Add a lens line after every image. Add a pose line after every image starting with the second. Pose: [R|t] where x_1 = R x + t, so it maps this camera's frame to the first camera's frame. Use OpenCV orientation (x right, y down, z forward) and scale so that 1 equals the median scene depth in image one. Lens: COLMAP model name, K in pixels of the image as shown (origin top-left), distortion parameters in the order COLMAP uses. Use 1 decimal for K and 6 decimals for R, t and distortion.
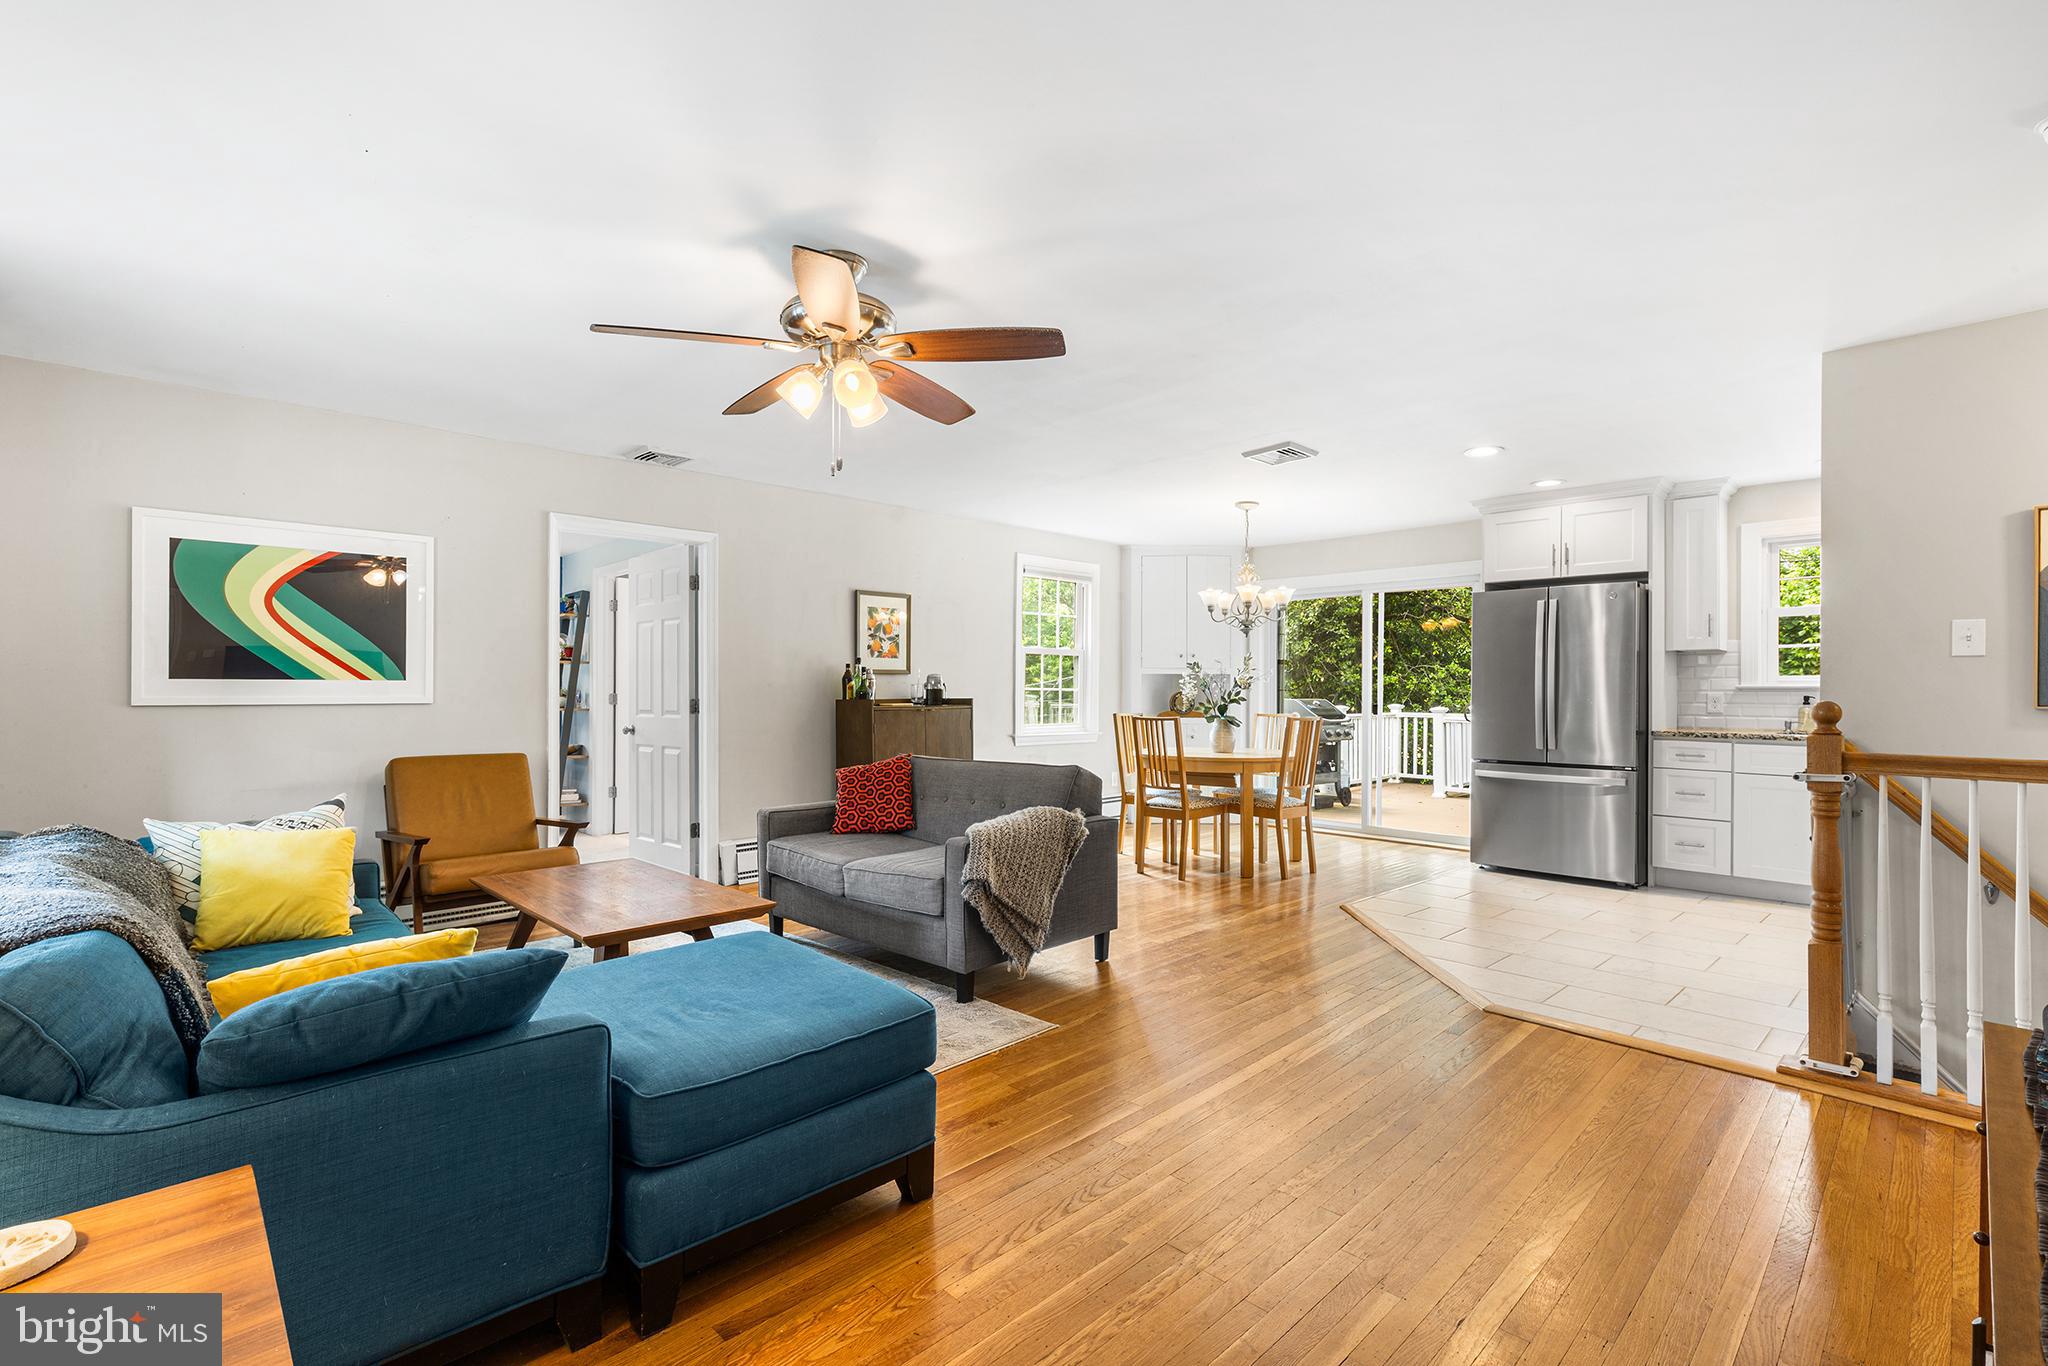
lens RADIAL K [[941.8, 0, 1011.1], [0, 941.8, 683.4], [0, 0, 1]] dist [0.001182, -0.000062]
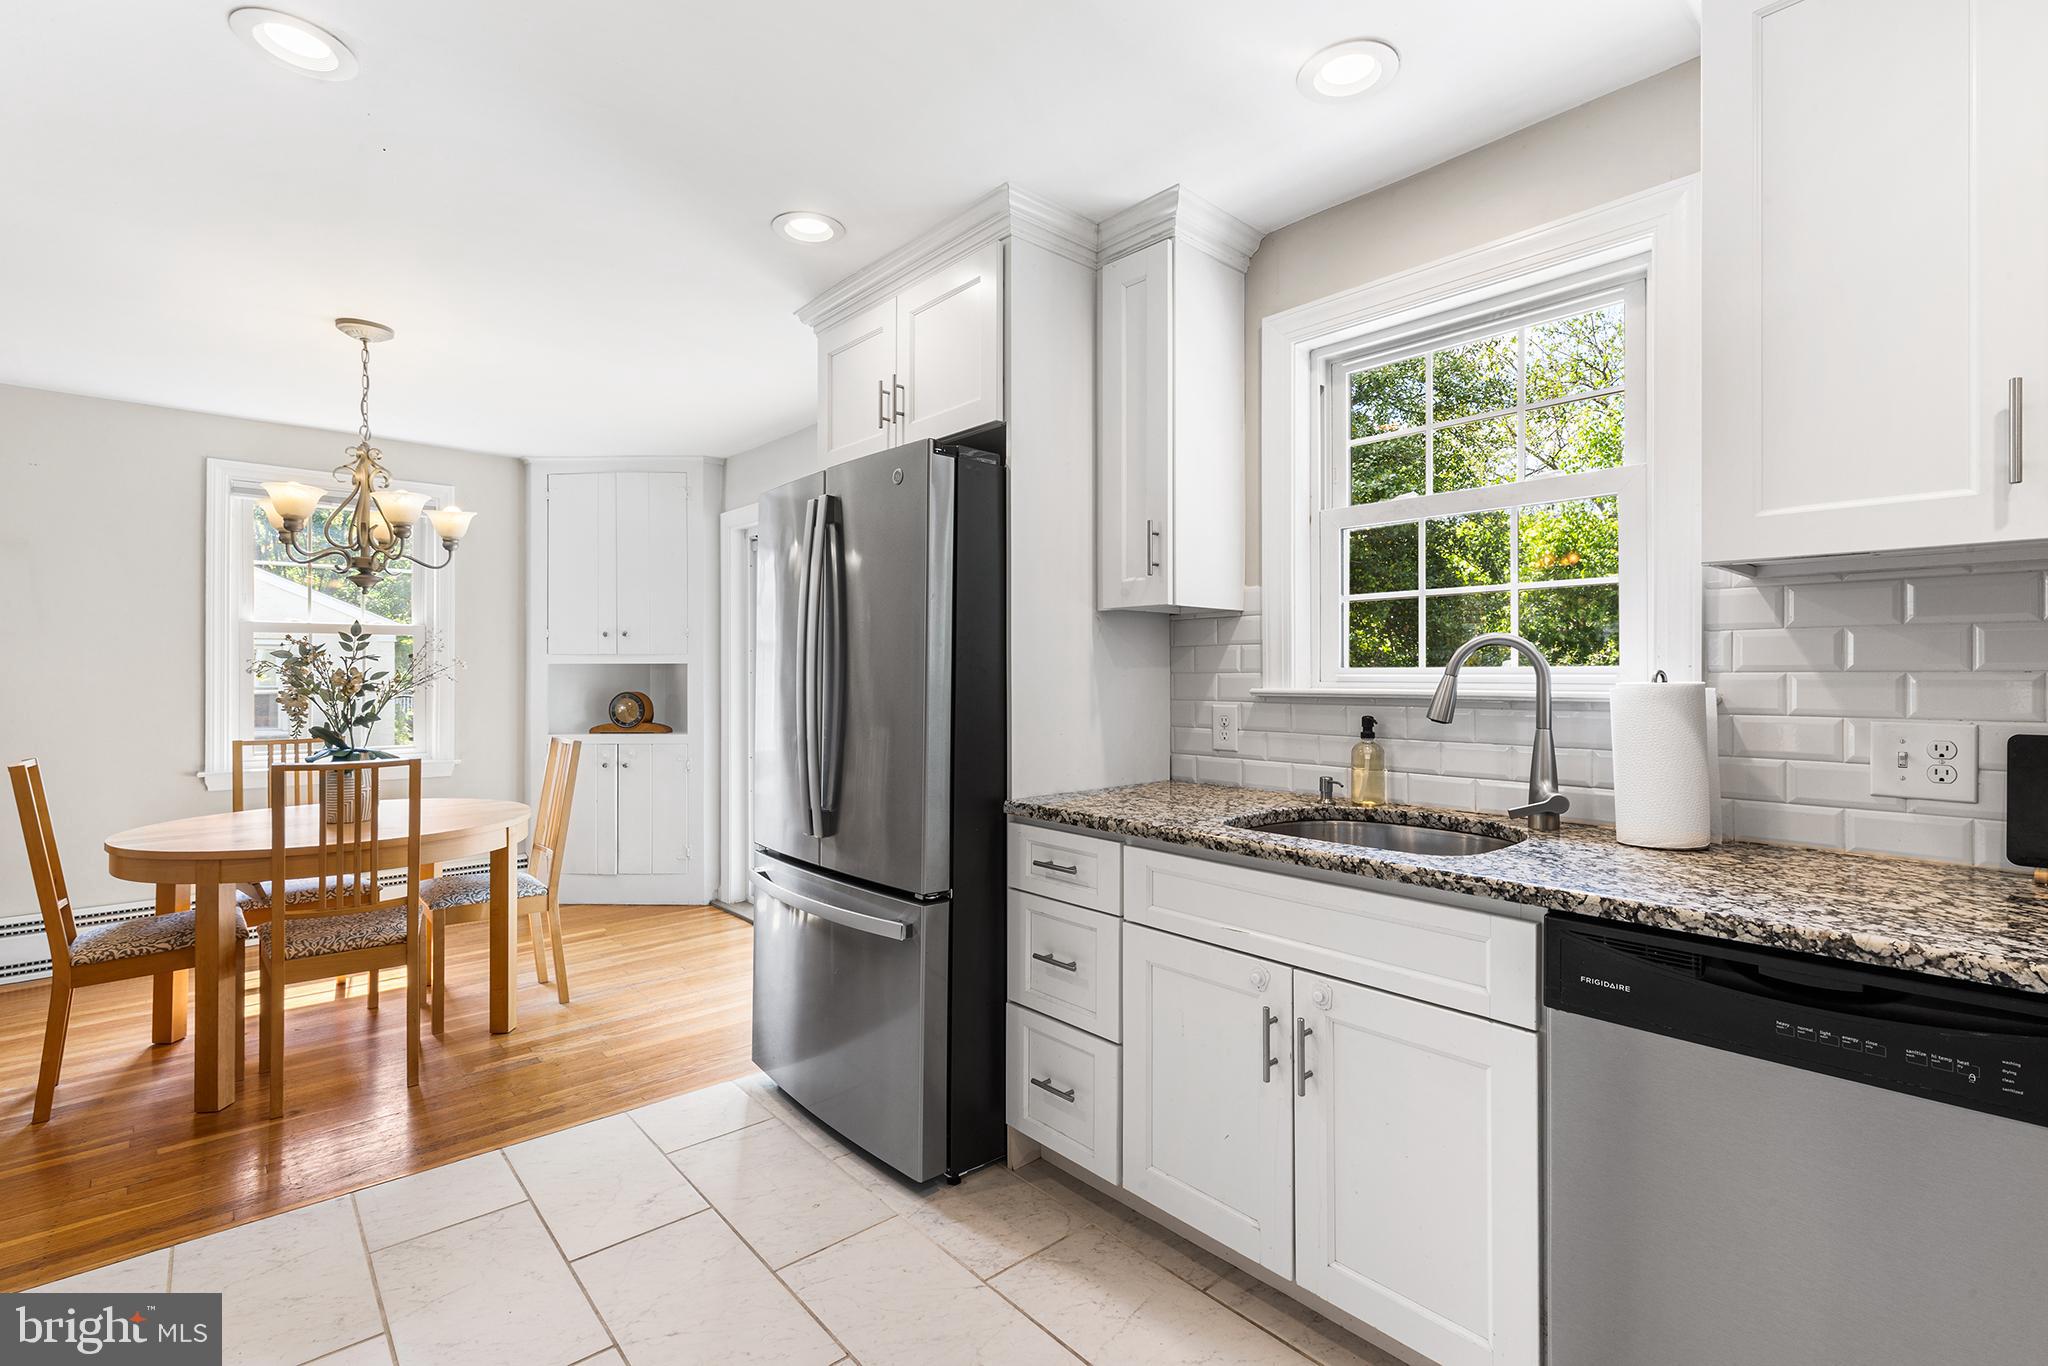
lens RADIAL K [[914.1, 0, 1031.4], [0, 914.1, 672.5], [0, 0, 1]] dist [0.000454, -0.000014]
pose [[0.999359, -0.004062, -0.035581, 0.672665], [0.004213, 0.999982, 0.004189, -0.007738], [0.035564, -0.004336, 0.999358, 0.565379]]
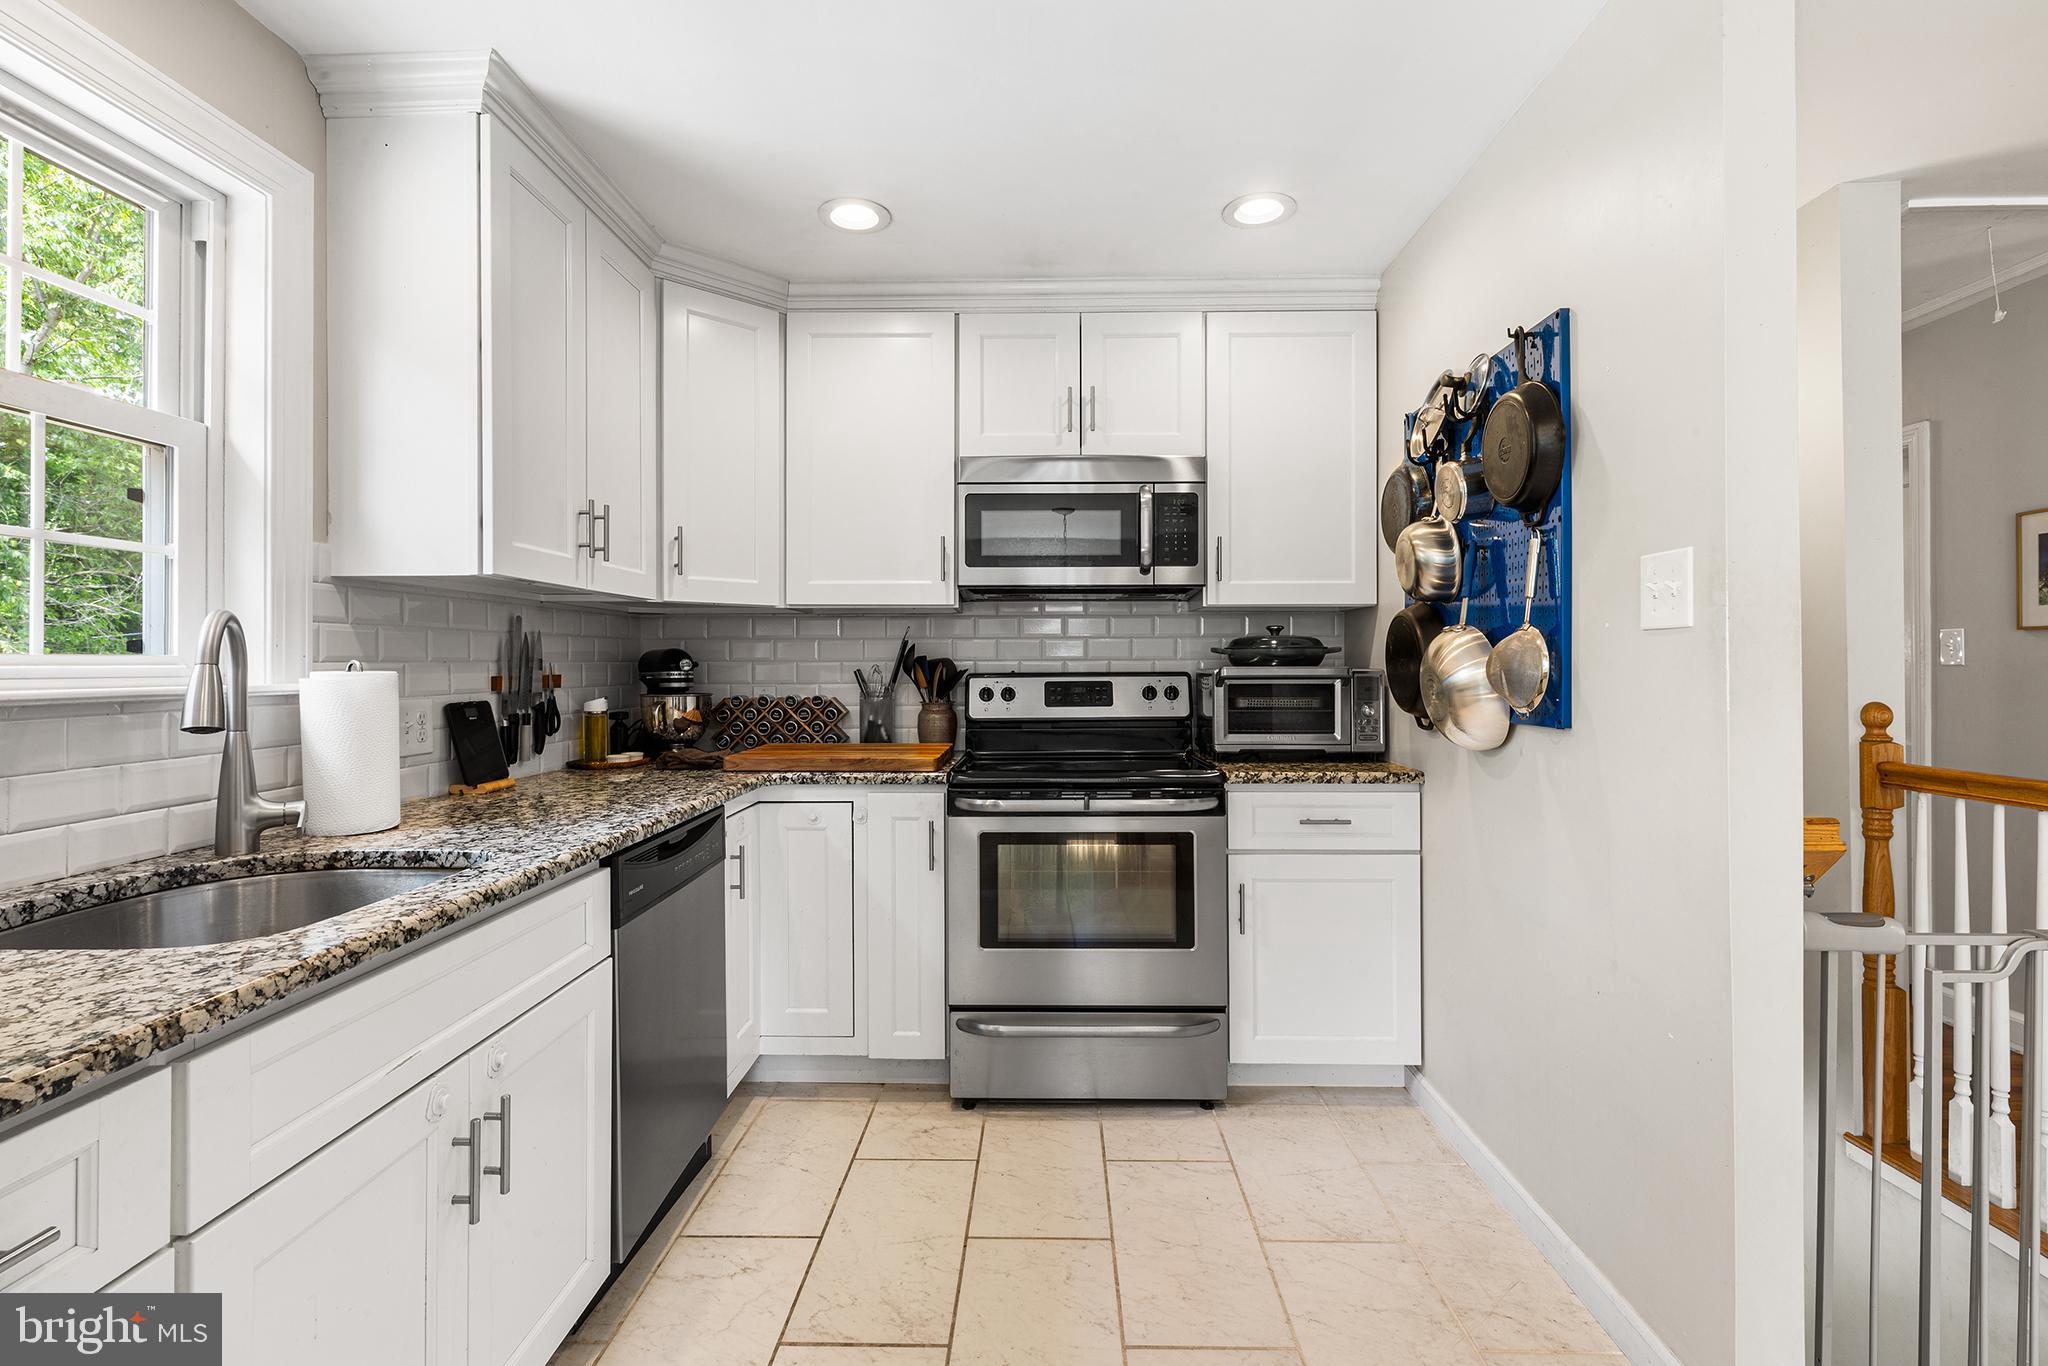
lens RADIAL K [[921.6, 0, 1026.3], [0, 921.6, 662.2], [0, 0, 1]] dist [0.001171, 0.000267]
pose [[-0.702602, -0.000211, 0.711583, 0.491473], [-0.003205, 0.999991, -0.002867, -0.006158], [-0.711576, -0.004295, -0.702596, 0.918632]]
